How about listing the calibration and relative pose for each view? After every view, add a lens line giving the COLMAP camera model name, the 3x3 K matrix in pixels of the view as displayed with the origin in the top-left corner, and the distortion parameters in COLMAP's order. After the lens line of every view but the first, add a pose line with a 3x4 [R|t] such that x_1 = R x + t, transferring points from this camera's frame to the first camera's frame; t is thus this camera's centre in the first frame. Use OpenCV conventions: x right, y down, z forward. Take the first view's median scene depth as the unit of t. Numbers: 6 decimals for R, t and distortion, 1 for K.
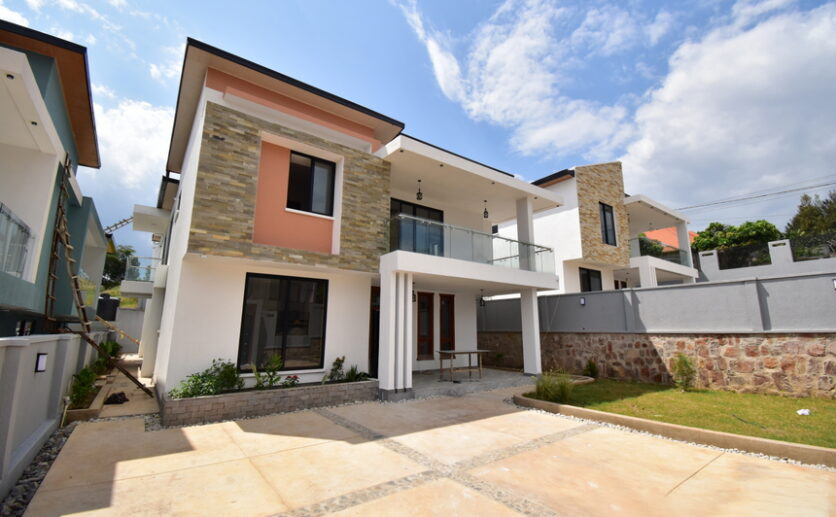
lens RADIAL K [[370.0, 0, 415.9], [0, 370.0, 257.6], [0, 0, 1]] dist [0.008544, -0.003157]
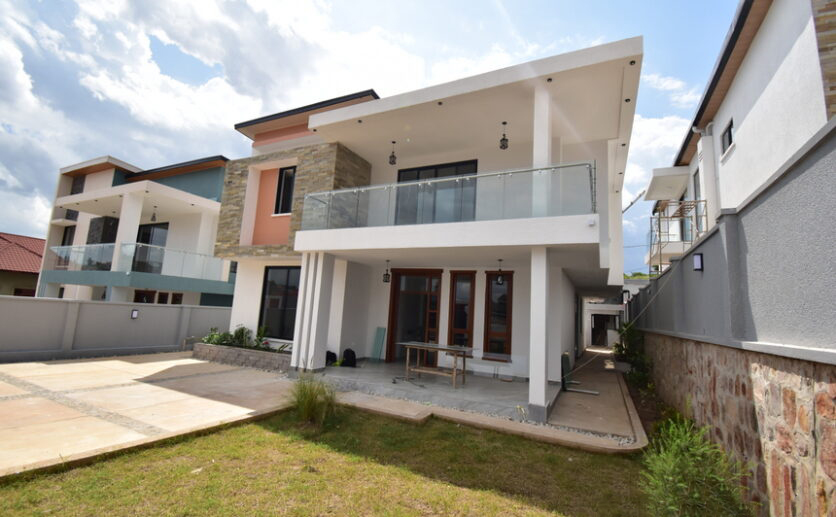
lens RADIAL K [[370.0, 0, 413.7], [0, 370.0, 260.7], [0, 0, 1]] dist [0.008544, -0.003157]
pose [[0.436293, -0.102709, -0.893924, 0.963959], [0.116107, 0.991585, -0.057262, 0.151788], [0.892282, -0.078808, 0.444546, 0.807271]]
